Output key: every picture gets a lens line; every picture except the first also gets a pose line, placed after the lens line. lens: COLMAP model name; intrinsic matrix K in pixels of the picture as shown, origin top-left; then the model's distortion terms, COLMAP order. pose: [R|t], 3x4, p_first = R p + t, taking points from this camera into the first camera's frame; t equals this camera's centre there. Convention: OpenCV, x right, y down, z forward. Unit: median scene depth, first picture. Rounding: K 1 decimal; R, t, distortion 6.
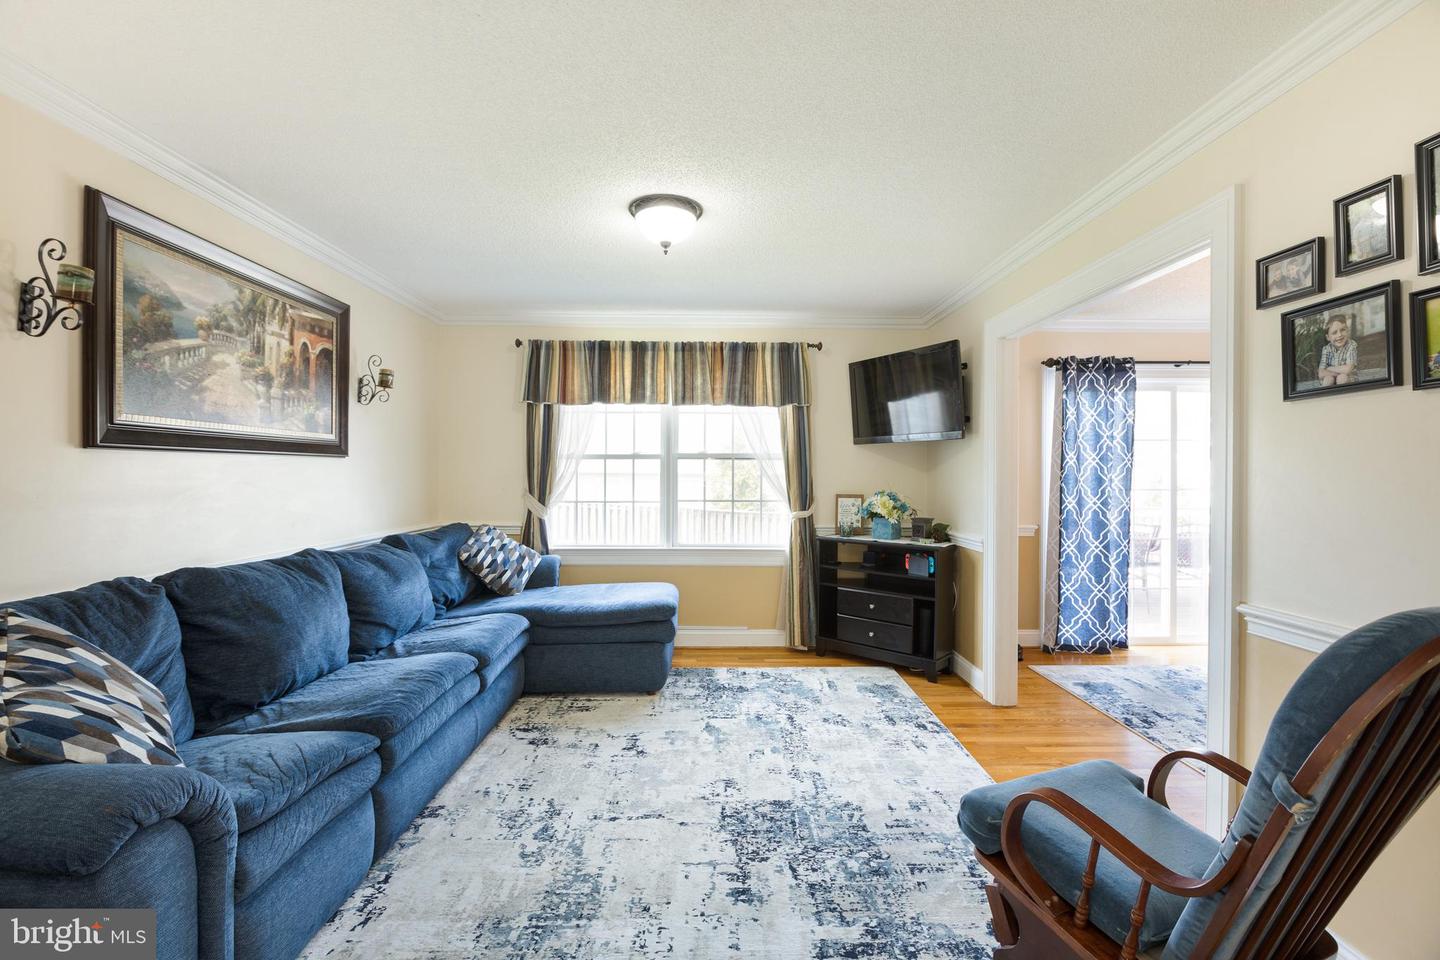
lens RADIAL K [[641.3, 0, 721.1], [0, 641.3, 477.0], [0, 0, 1]] dist [-0.007152, -0.001340]
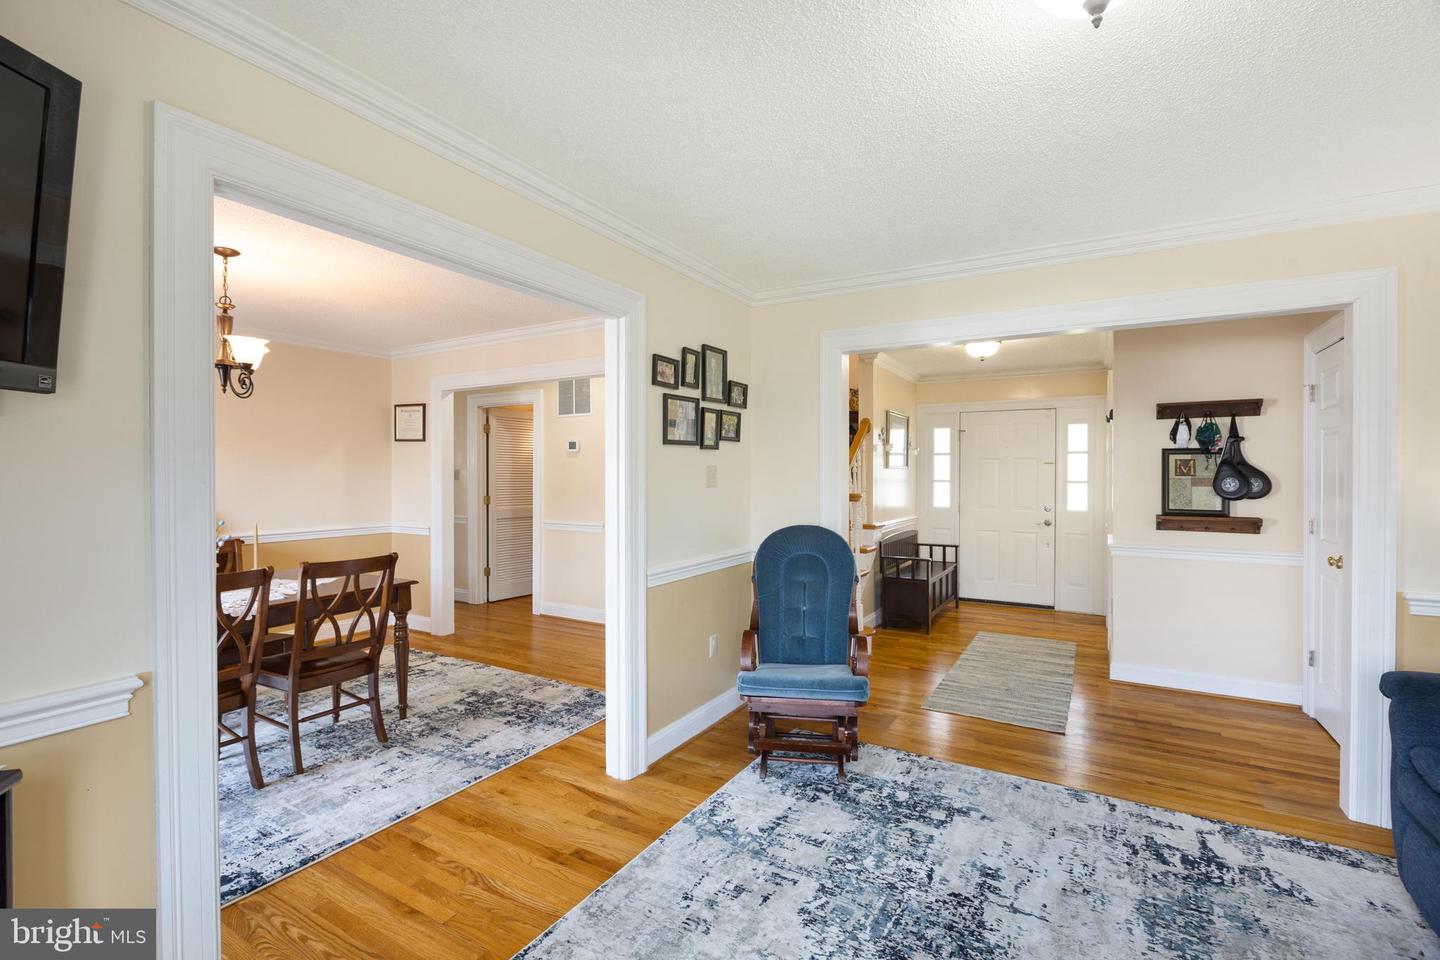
lens RADIAL K [[641.3, 0, 720.9], [0, 641.3, 478.7], [0, 0, 1]] dist [-0.007152, -0.001340]
pose [[-0.855473, -0.009534, 0.517760, -0.071658], [-0.002008, 0.999884, 0.015094, -0.024887], [-0.517843, 0.011873, -0.855393, 1.155450]]
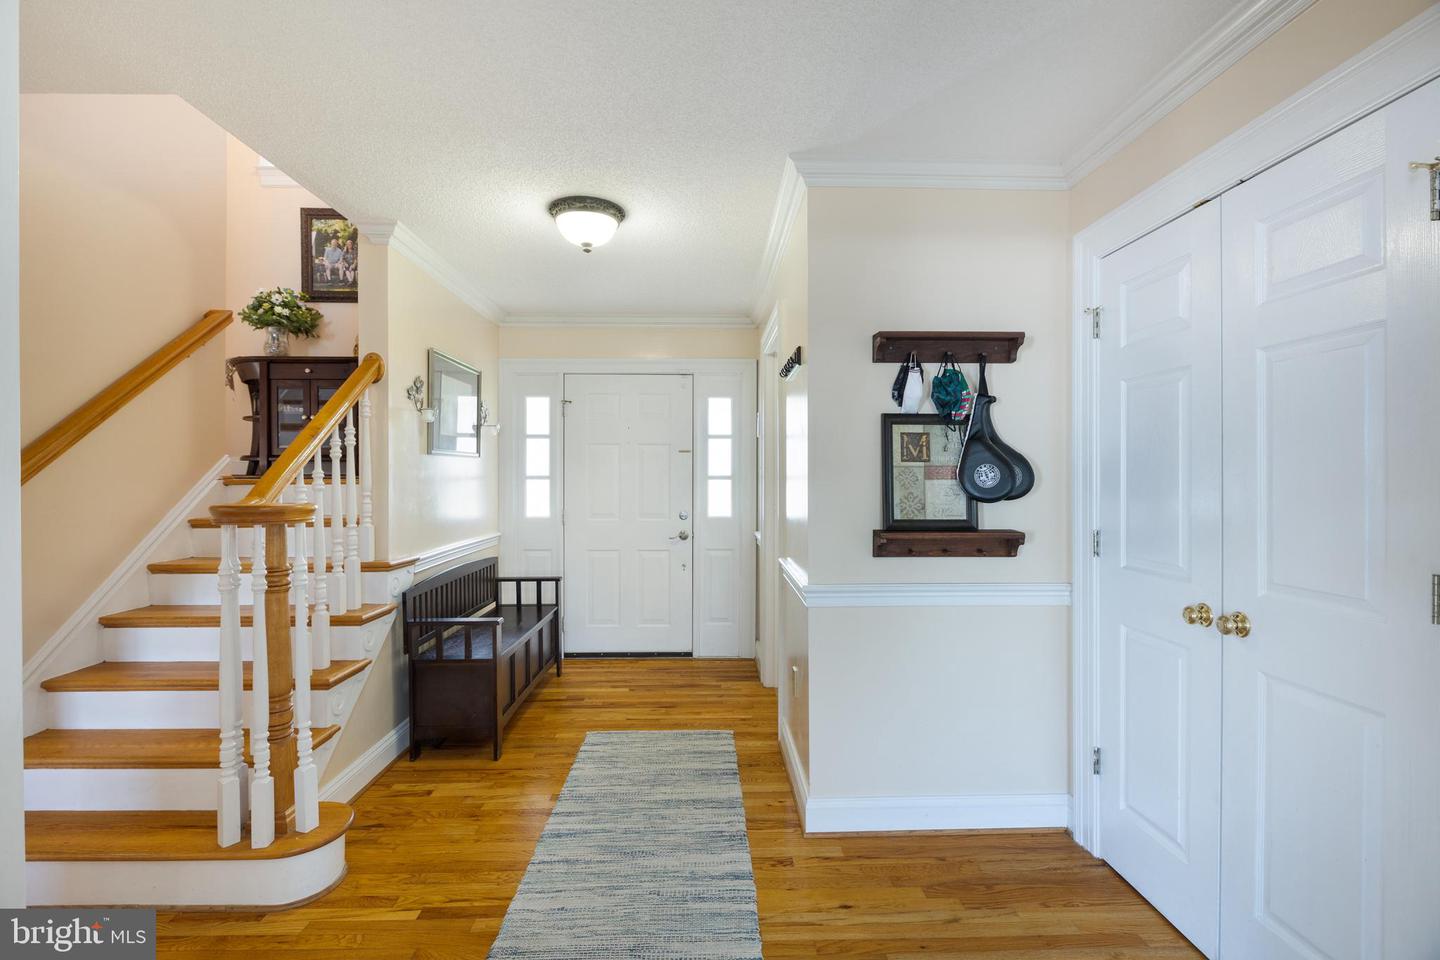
lens RADIAL K [[641.3, 0, 721.7], [0, 641.3, 478.8], [0, 0, 1]] dist [-0.007152, -0.001340]
pose [[-0.999834, -0.004358, -0.017689, 0.017574], [-0.004562, 0.999923, 0.011547, -0.004509], [0.017638, 0.011626, -0.999777, 0.438293]]
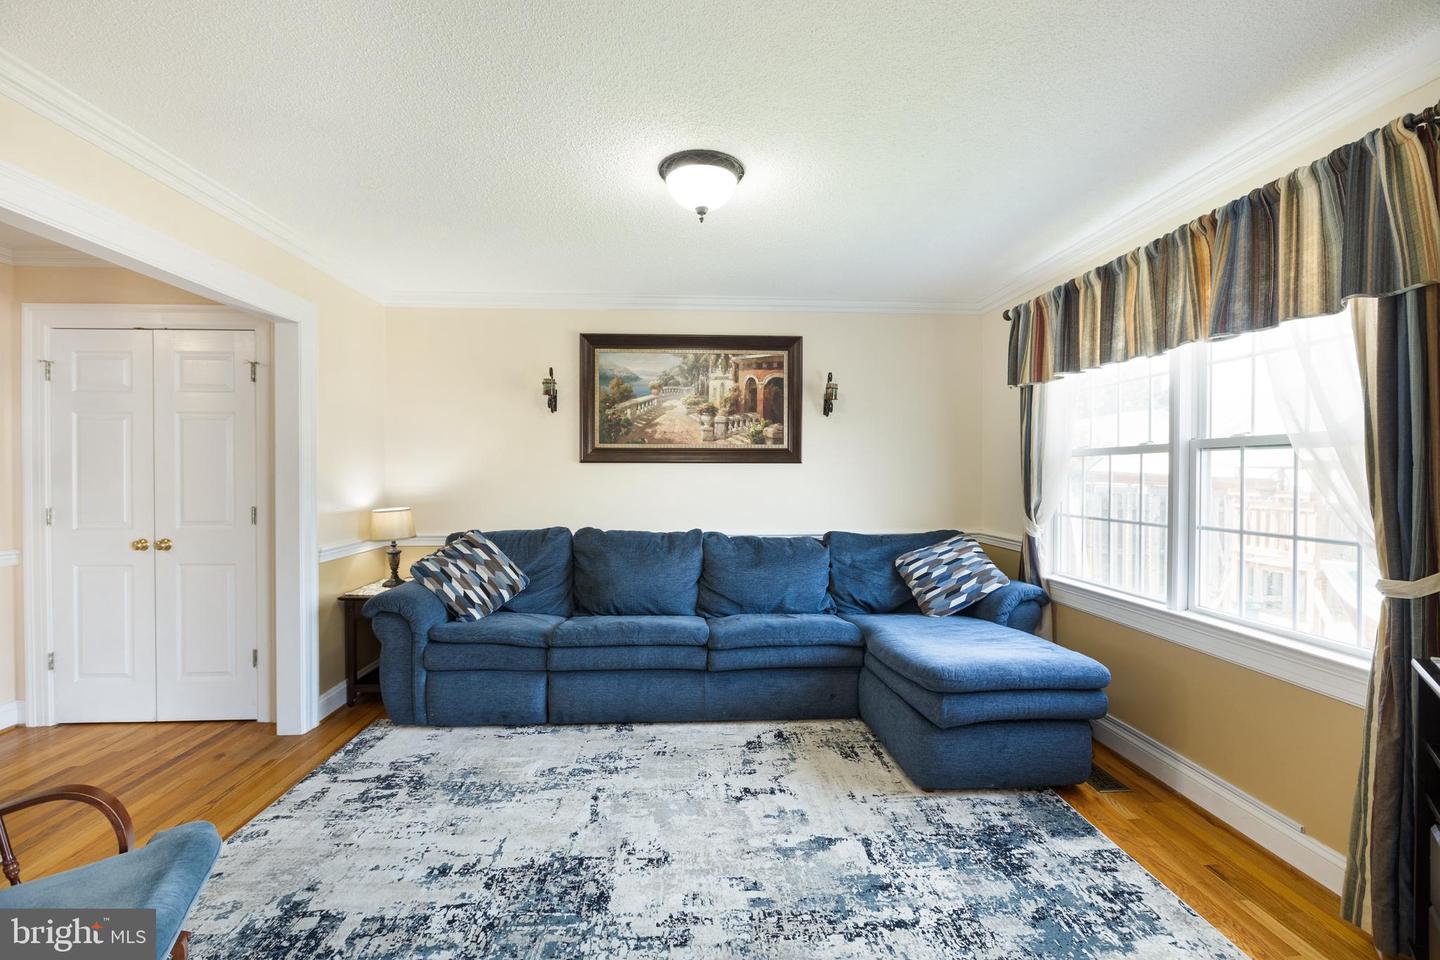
lens RADIAL K [[641.3, 0, 719.8], [0, 641.3, 476.9], [0, 0, 1]] dist [-0.007152, -0.001340]
pose [[0.045540, 0.002219, -0.998960, 0.588838], [-0.008122, 0.999965, 0.001851, -0.004205], [0.998929, 0.008030, 0.045557, 0.747509]]
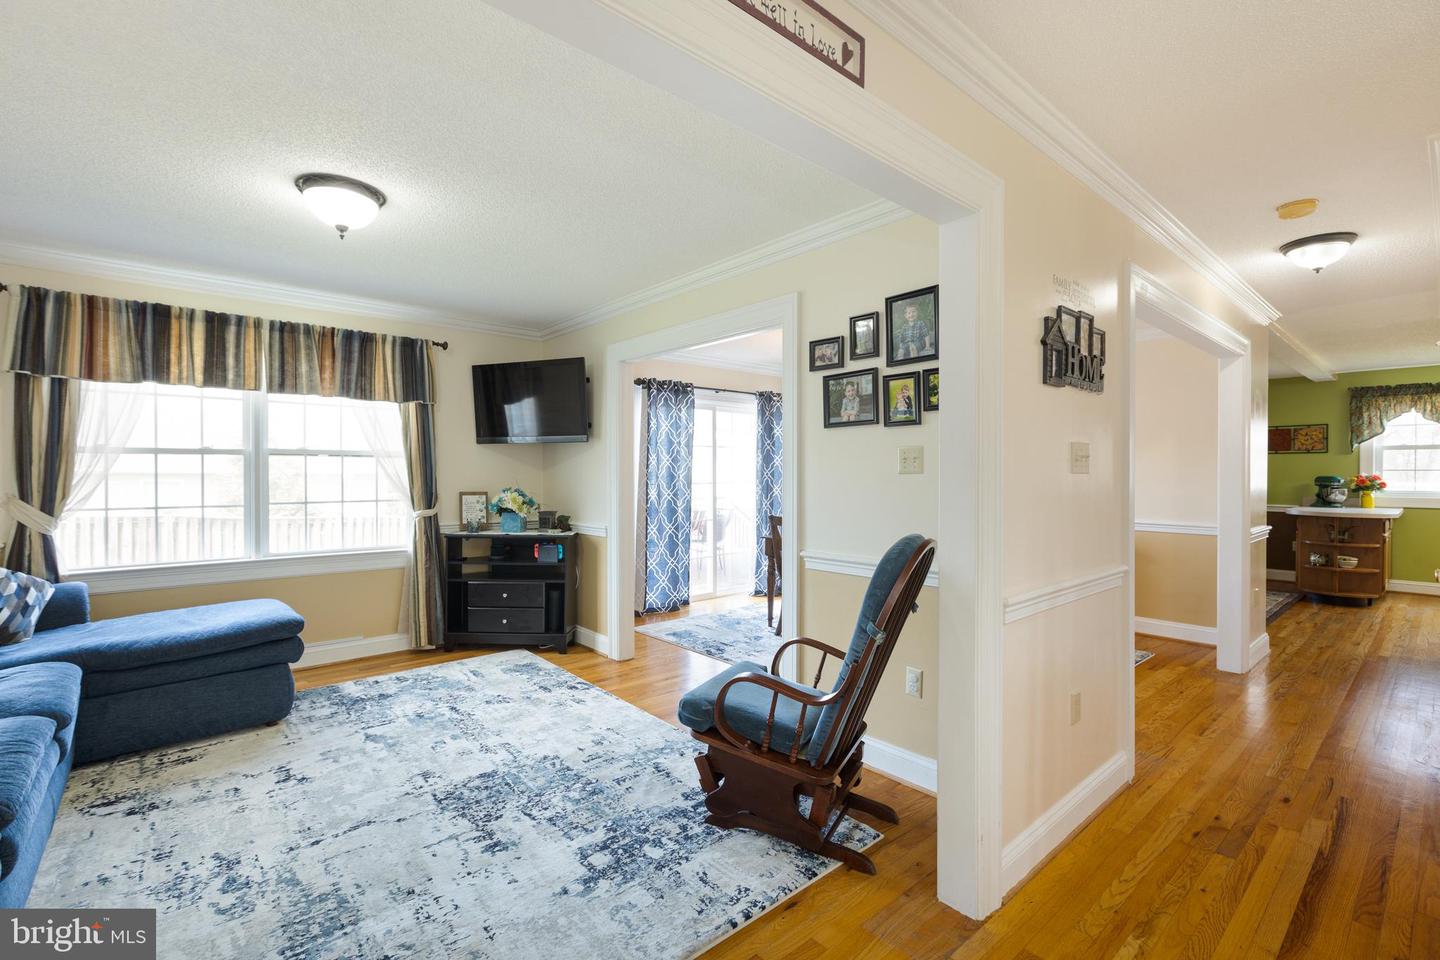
lens RADIAL K [[637.9, 0, 720.1], [0, 637.9, 476.9], [0, 0, 1]] dist [0.002341, -0.000424]
pose [[0.765651, -0.006792, 0.643220, -0.202104], [0.005342, 0.999977, 0.004201, 0.000971], [-0.643234, 0.000219, 0.765670, -0.058597]]
